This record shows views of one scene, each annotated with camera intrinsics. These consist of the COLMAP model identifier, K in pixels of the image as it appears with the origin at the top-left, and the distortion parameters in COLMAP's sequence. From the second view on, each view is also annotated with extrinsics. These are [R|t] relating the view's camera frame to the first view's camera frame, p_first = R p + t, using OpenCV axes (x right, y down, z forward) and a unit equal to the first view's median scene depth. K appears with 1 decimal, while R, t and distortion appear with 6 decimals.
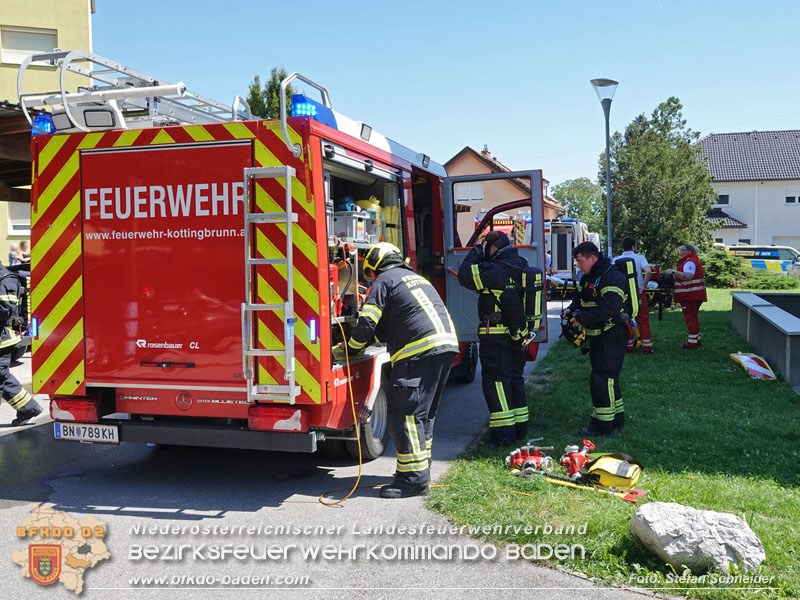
lens RADIAL K [[798.2, 0, 395.1], [0, 798.2, 287.1], [0, 0, 1]] dist [-0.042170, 0.000000]
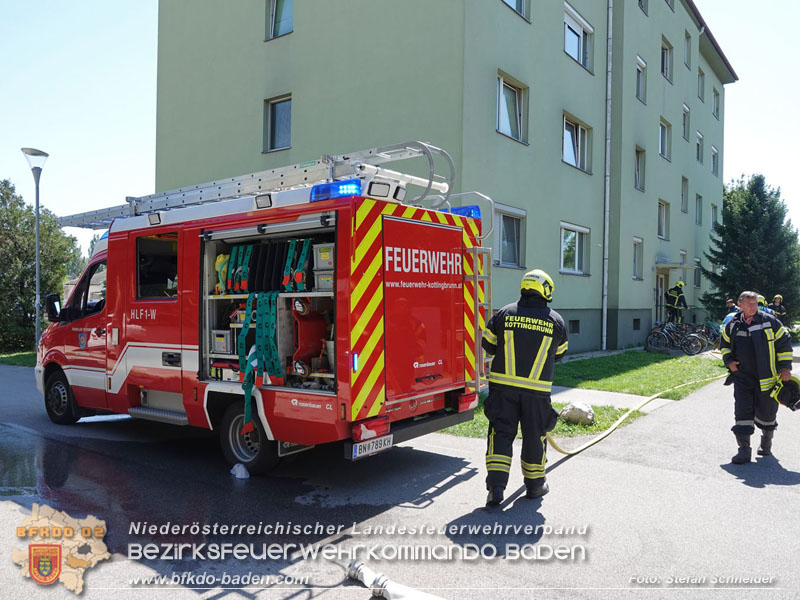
lens RADIAL K [[620.1, 0, 399.8], [0, 620.1, 297.7], [0, 0, 1]] dist [-0.007941, -0.003059]
pose [[0.374960, 0.009400, 0.926993, -1.315313], [0.035250, 0.999081, -0.024389, -0.018955], [-0.926370, 0.041821, 0.374284, 0.629458]]
